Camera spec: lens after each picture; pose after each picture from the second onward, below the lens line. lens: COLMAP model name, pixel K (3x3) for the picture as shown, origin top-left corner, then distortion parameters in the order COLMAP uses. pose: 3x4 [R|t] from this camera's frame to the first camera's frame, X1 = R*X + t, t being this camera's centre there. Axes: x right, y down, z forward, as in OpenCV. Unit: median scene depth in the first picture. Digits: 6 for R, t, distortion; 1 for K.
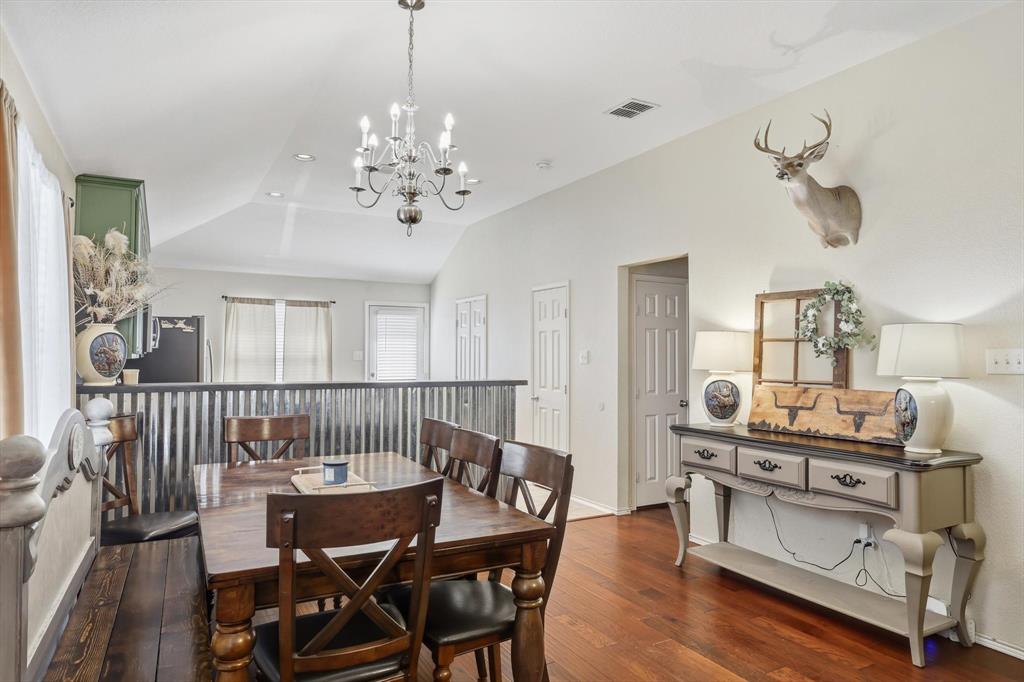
lens RADIAL K [[630.1, 0, 509.1], [0, 630.1, 341.7], [0, 0, 1]] dist [0.001312, 0.000099]
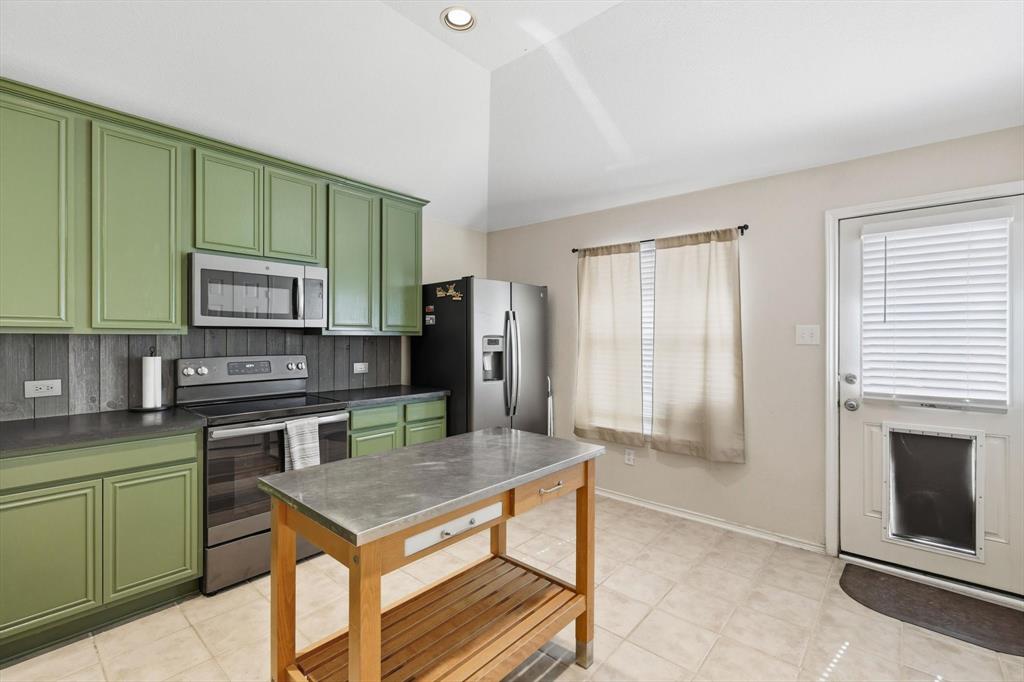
lens RADIAL K [[453.2, 0, 512.0], [0, 453.2, 341.0], [0, 0, 1]] dist [0.002370, 0.000405]
pose [[0.356648, 0.005227, -0.934224, -0.011333], [0.018038, 0.999759, 0.012480, 0.027844], [0.934065, -0.021302, 0.356468, 0.983613]]
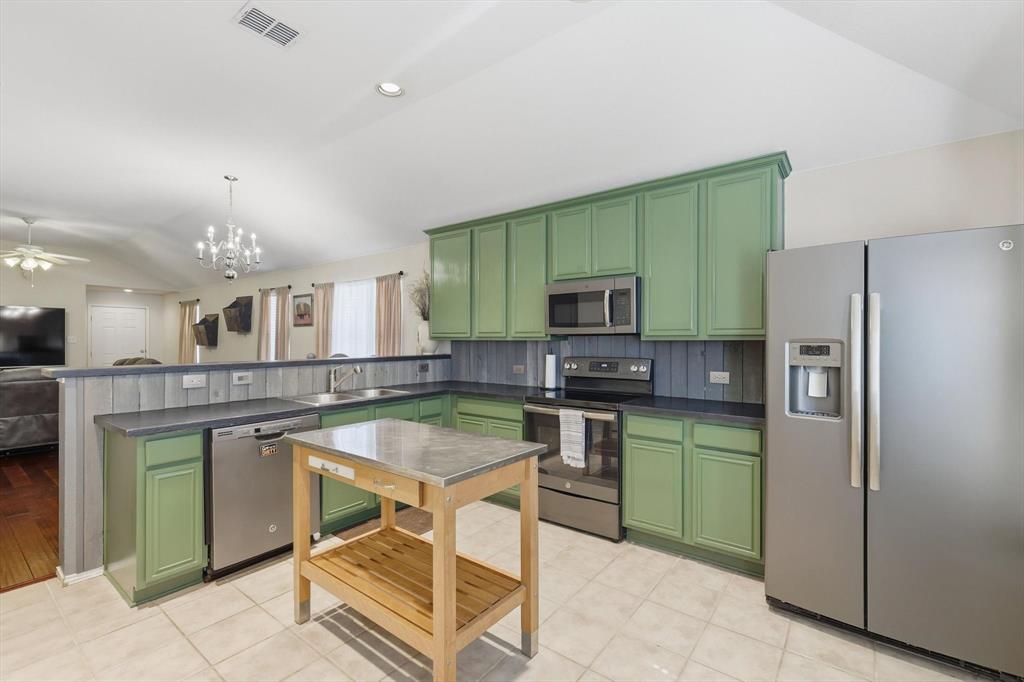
lens RADIAL K [[453.2, 0, 512.0], [0, 453.2, 341.0], [0, 0, 1]] dist [0.002370, 0.000405]
pose [[-0.914039, -0.006961, -0.405567, -0.203900], [0.002224, 0.999752, -0.022173, 0.035930], [0.405621, -0.021169, -0.913796, 1.380304]]
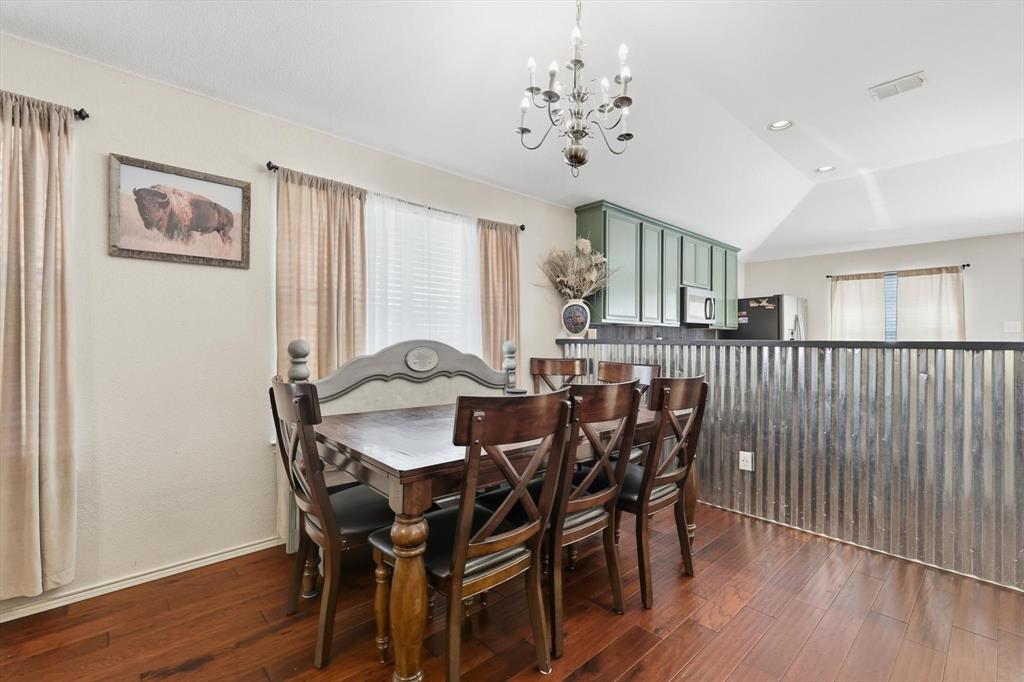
lens RADIAL K [[453.2, 0, 512.0], [0, 453.2, 341.0], [0, 0, 1]] dist [0.002370, 0.000405]
pose [[0.245383, -0.002777, -0.969422, 0.241035], [0.016075, 0.999870, 0.001204, 0.042276], [0.969293, -0.015879, 0.245395, 0.341917]]
